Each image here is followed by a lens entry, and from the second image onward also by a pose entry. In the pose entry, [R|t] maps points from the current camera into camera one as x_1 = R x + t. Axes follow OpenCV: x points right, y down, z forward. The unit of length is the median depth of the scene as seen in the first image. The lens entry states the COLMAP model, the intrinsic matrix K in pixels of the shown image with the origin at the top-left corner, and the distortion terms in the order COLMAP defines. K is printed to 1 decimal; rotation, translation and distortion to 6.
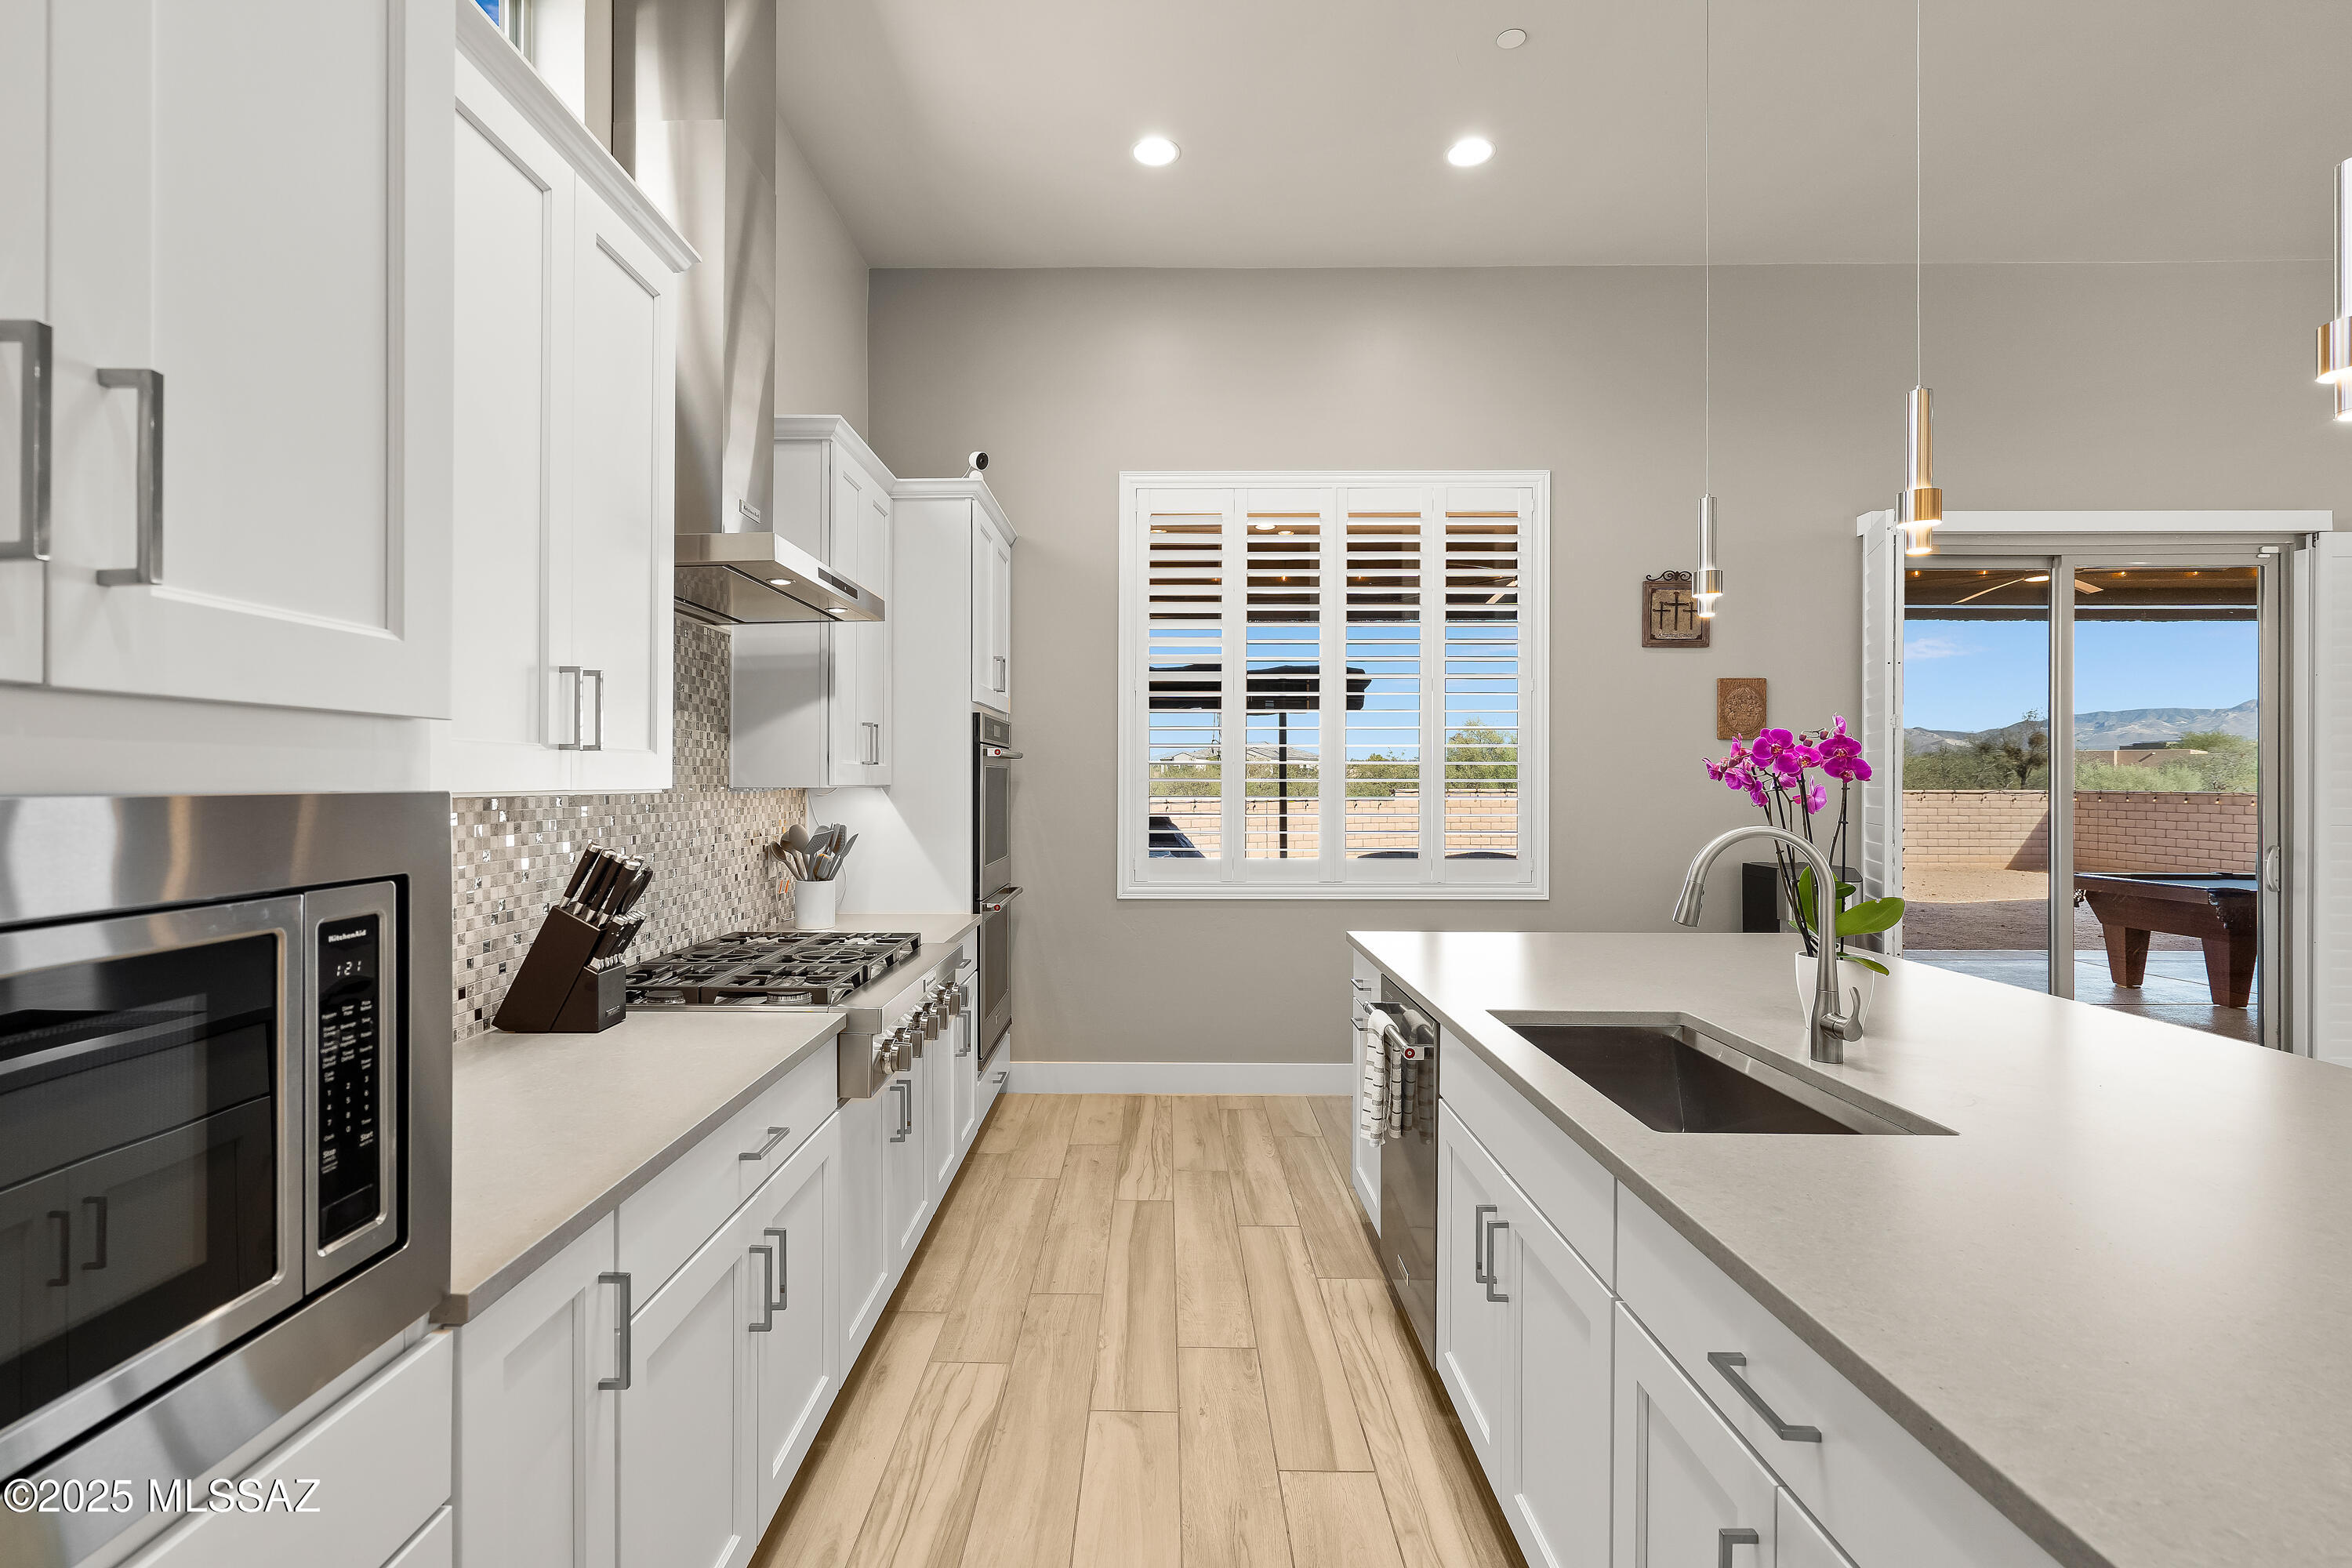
lens RADIAL K [[1086.8, 0, 1159.8], [0, 1086.8, 780.7], [0, 0, 1]] dist [0.001593, -0.000132]
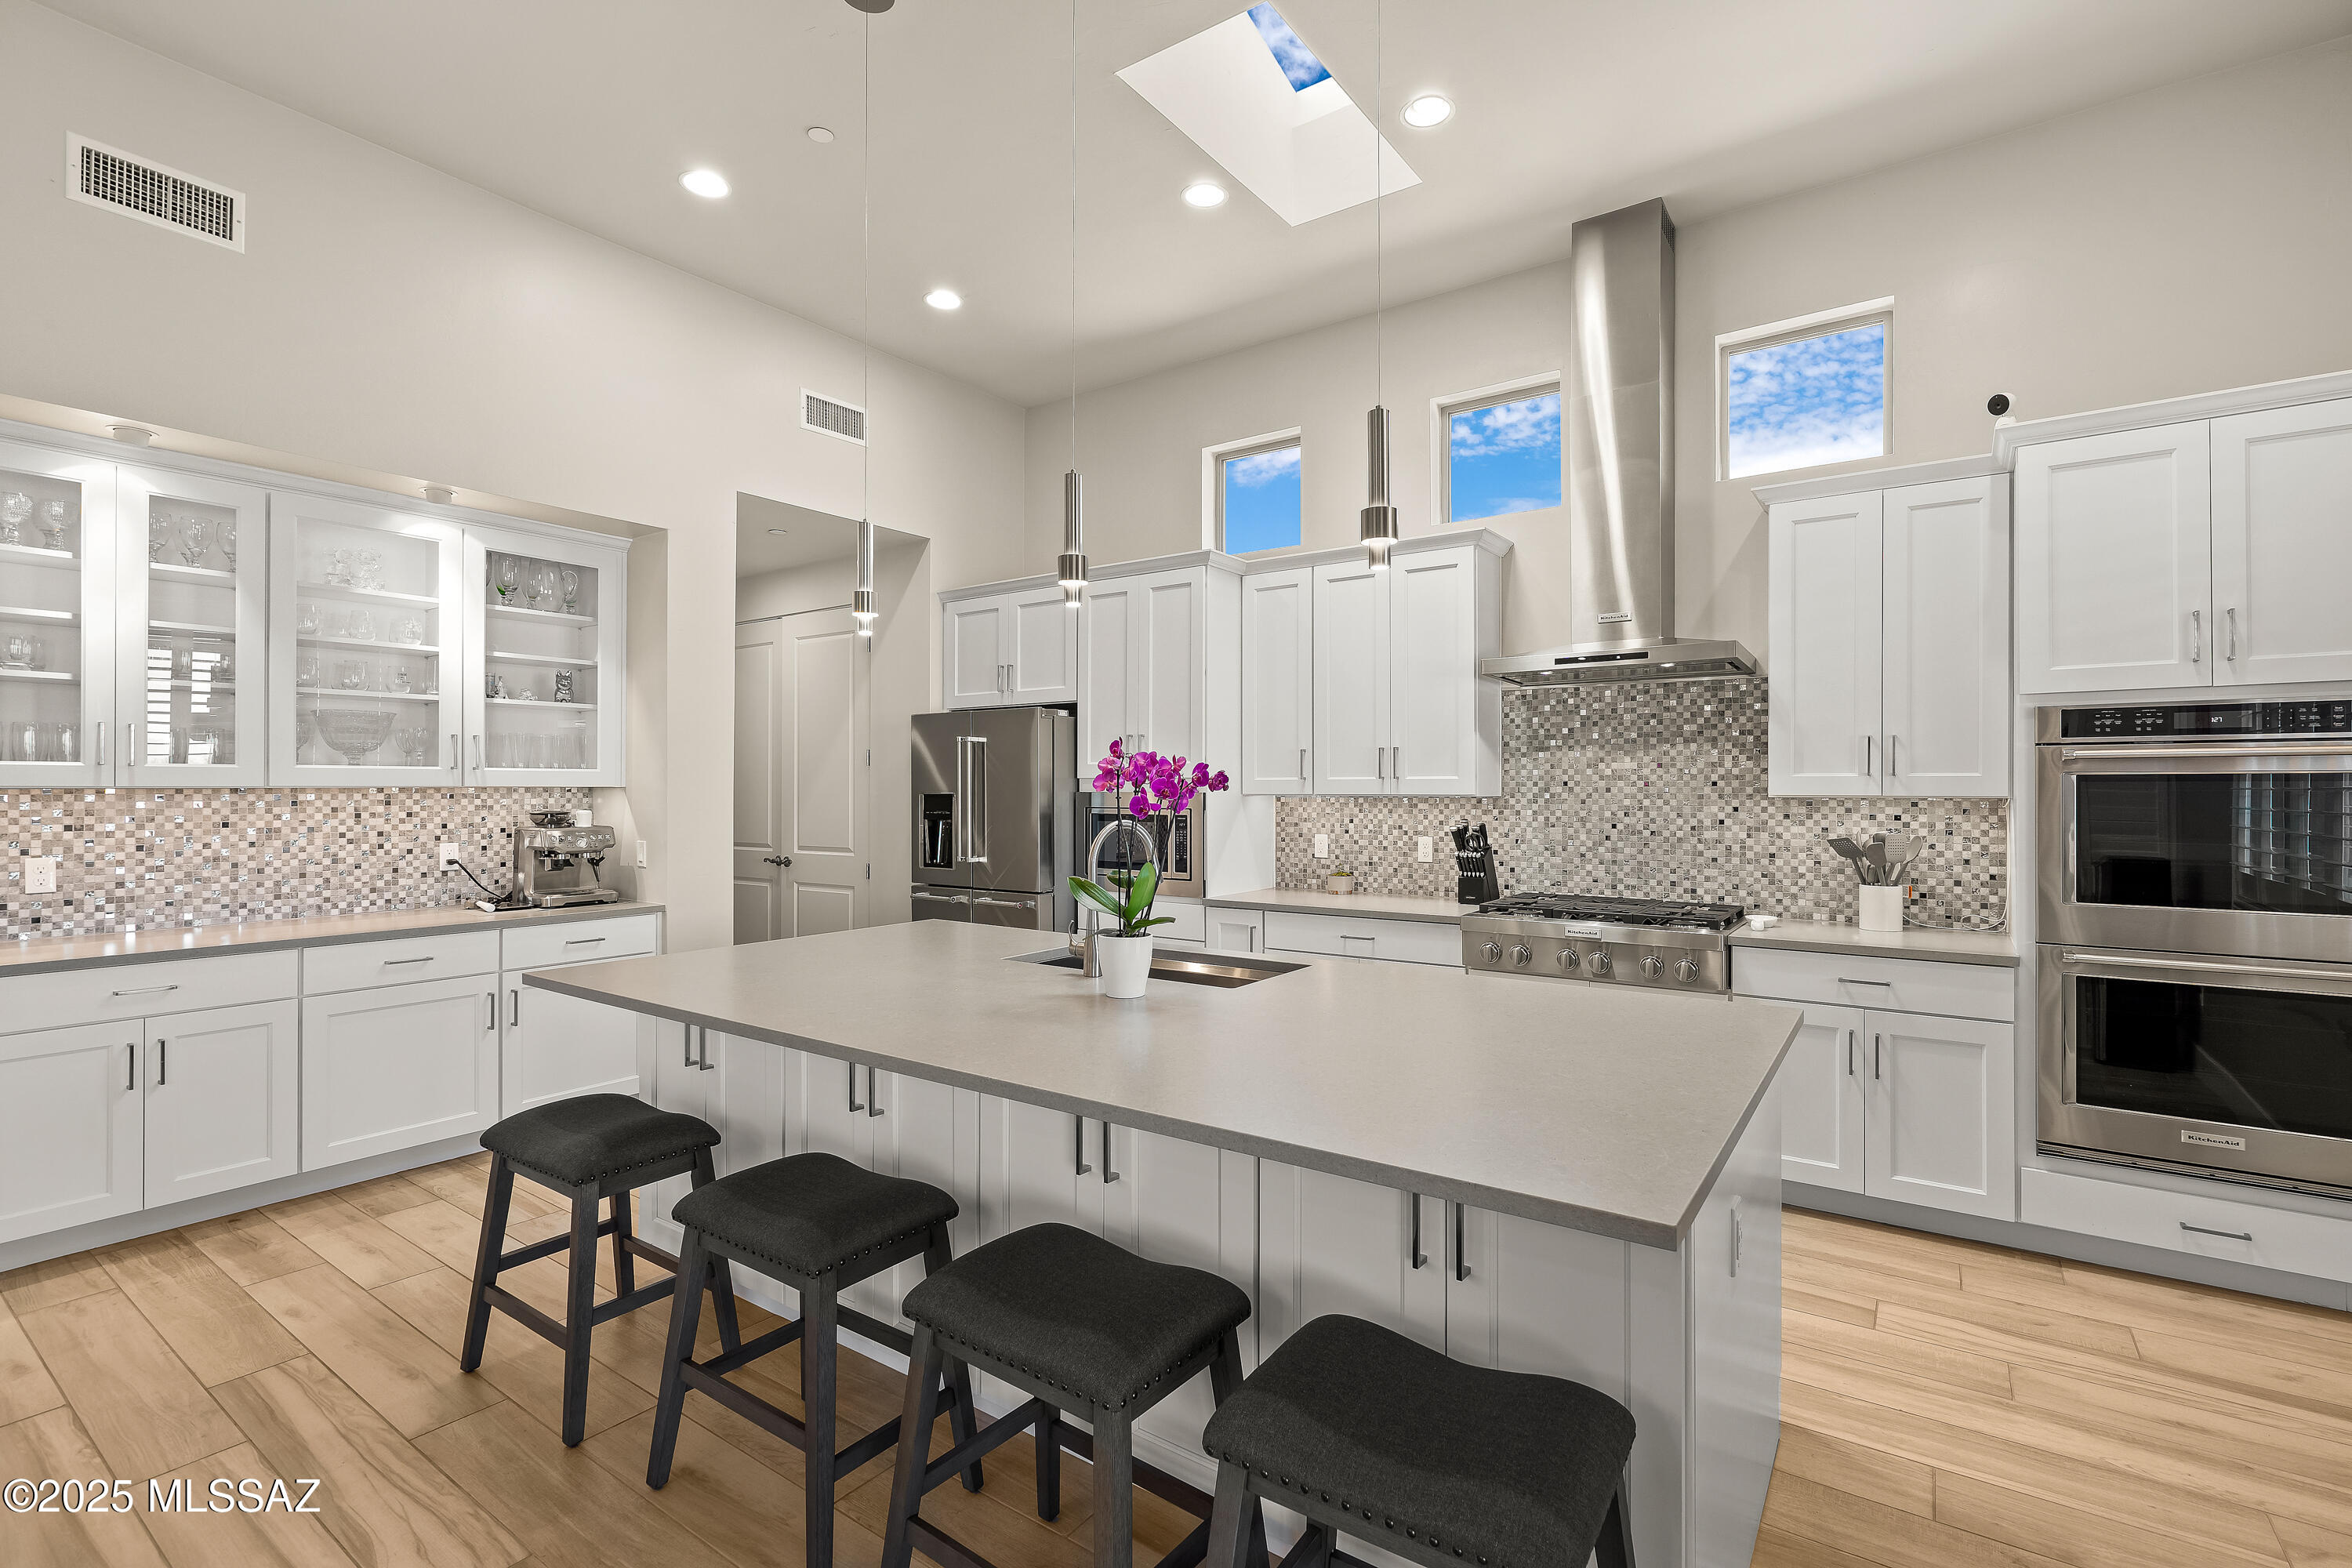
lens RADIAL K [[1064.8, 0, 1170.2], [0, 1064.8, 788.4], [0, 0, 1]] dist [-0.007916, 0.002356]
pose [[-0.576623, -0.000344, -0.817010, 1.158578], [-0.000411, 1.000000, -0.000131, -0.001752], [0.817010, 0.000260, -0.576623, 1.284876]]
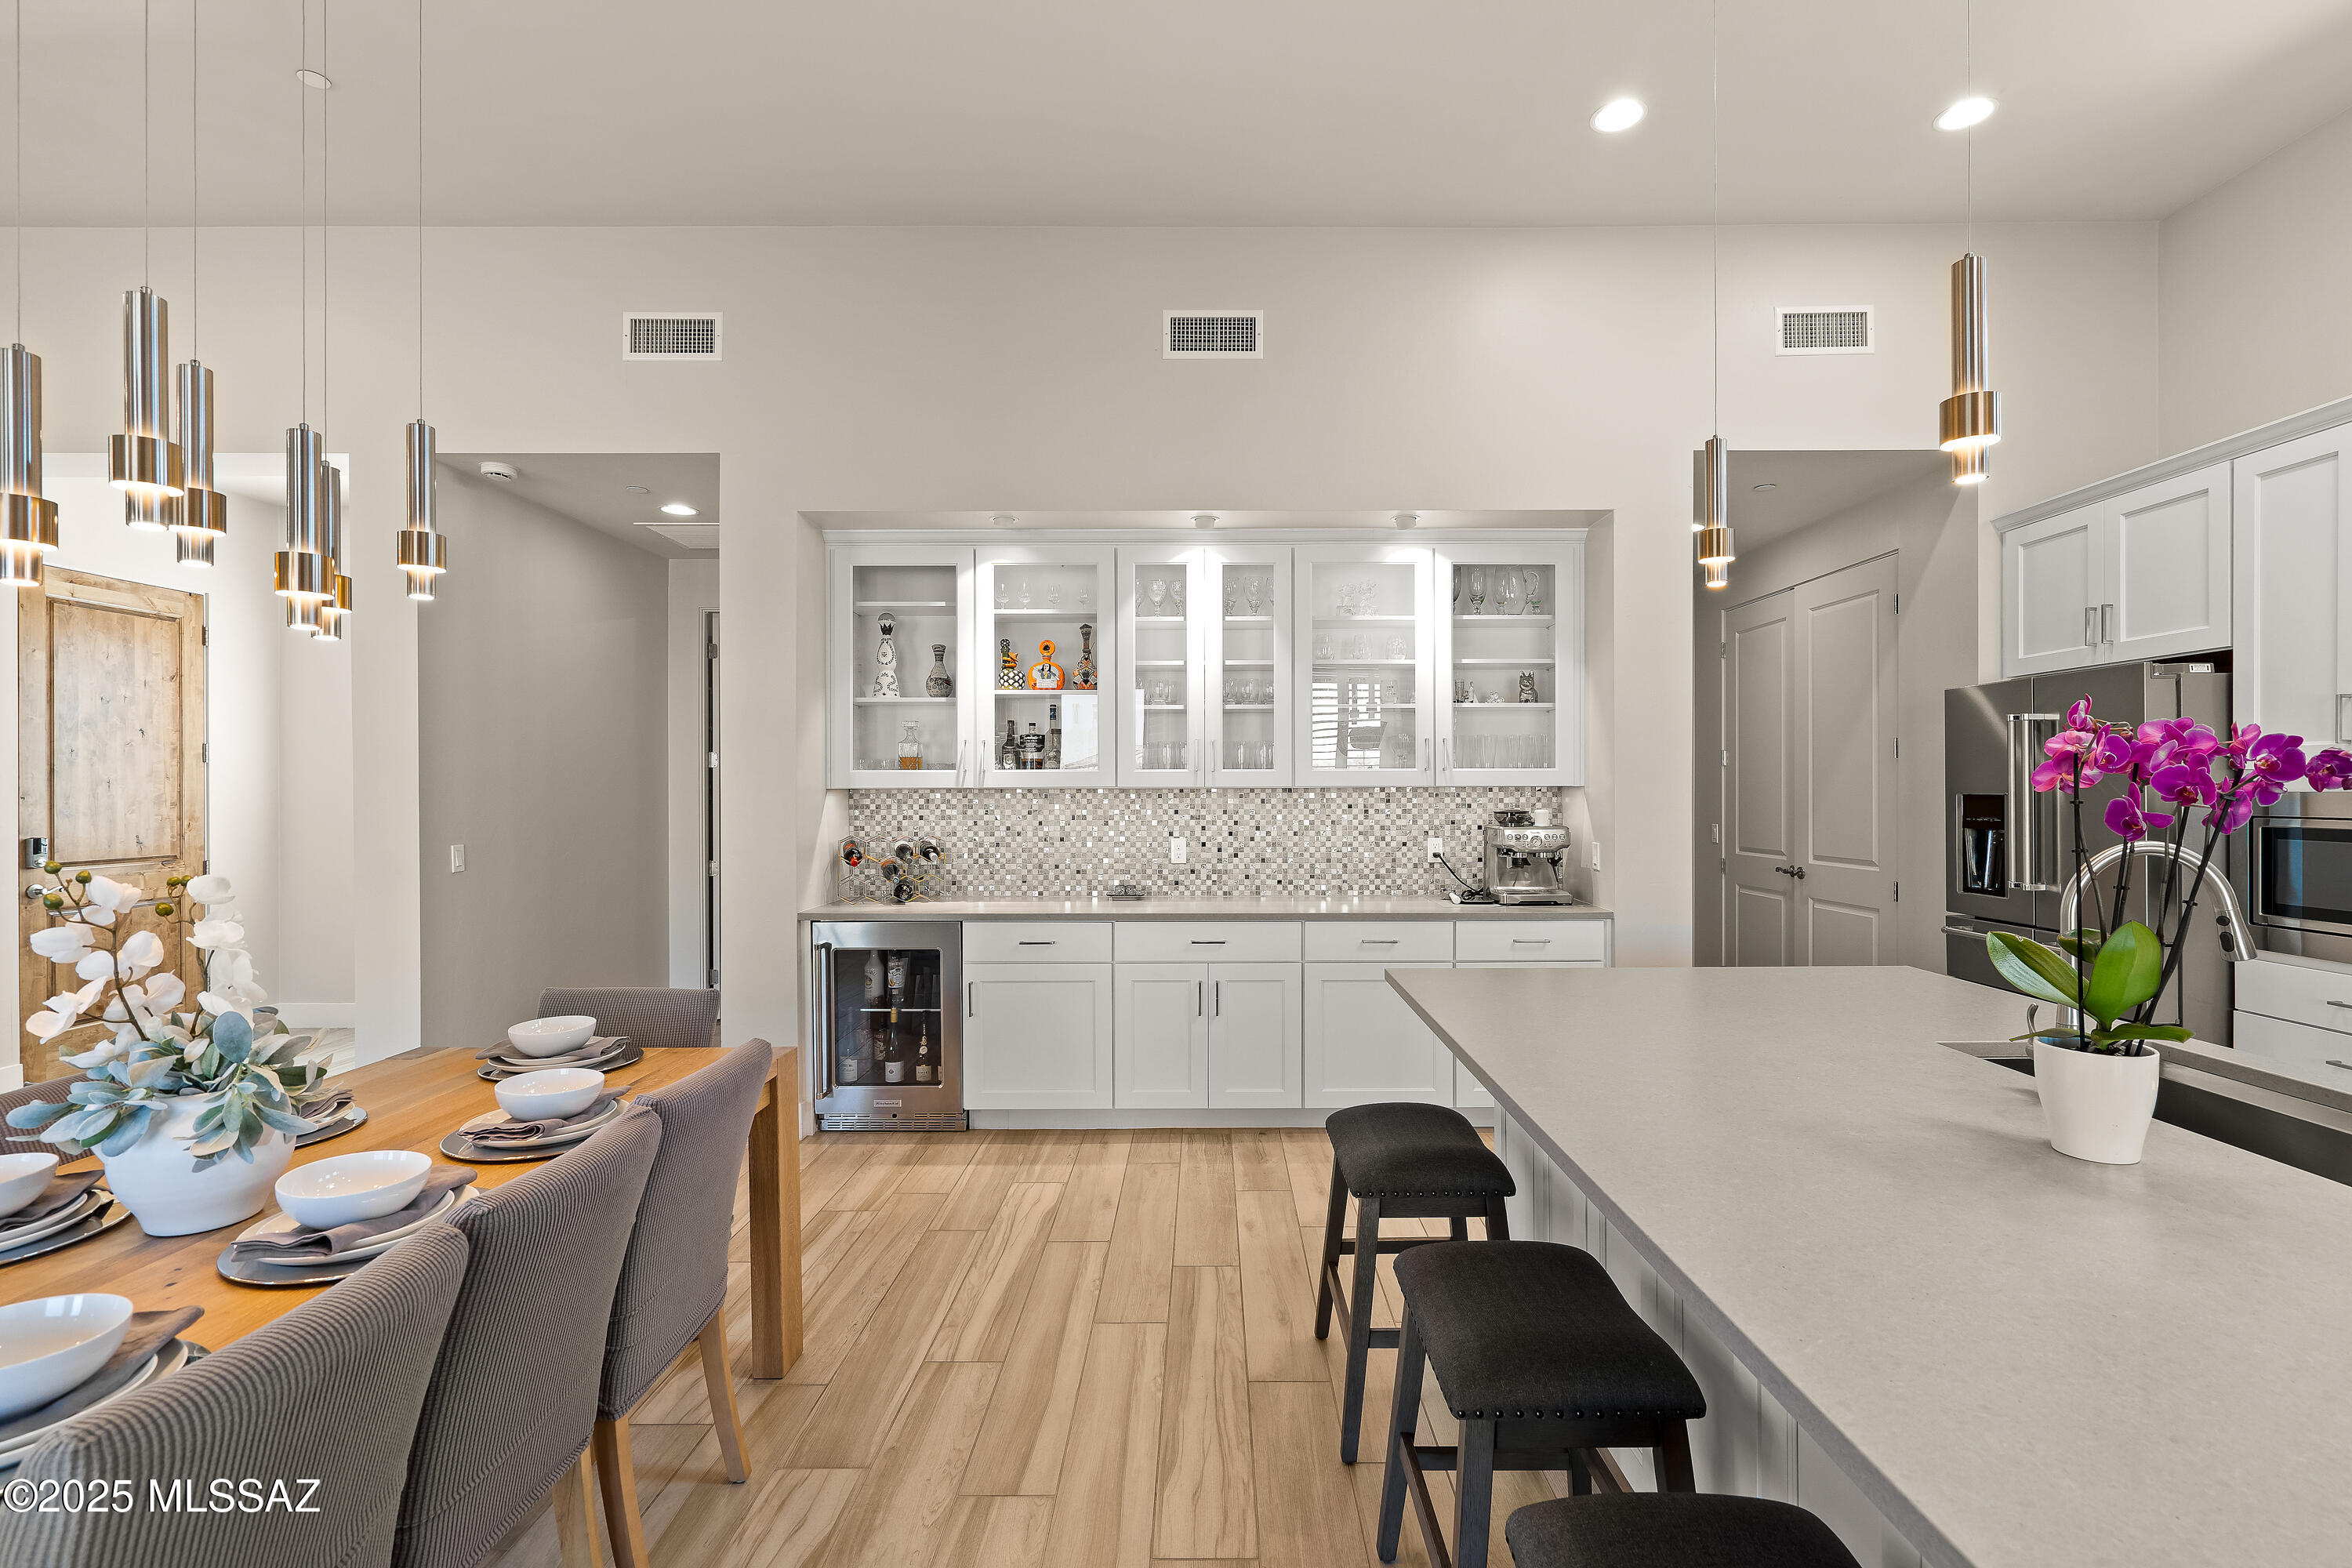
lens RADIAL K [[1064.8, 0, 1208.5], [0, 1064.8, 789.5], [0, 0, 1]] dist [-0.007916, 0.002356]
pose [[-0.999969, 0.001828, -0.007616, 0.878769], [0.001822, 0.999998, 0.000894, -0.001326], [0.007617, 0.000880, -0.999971, 1.234677]]
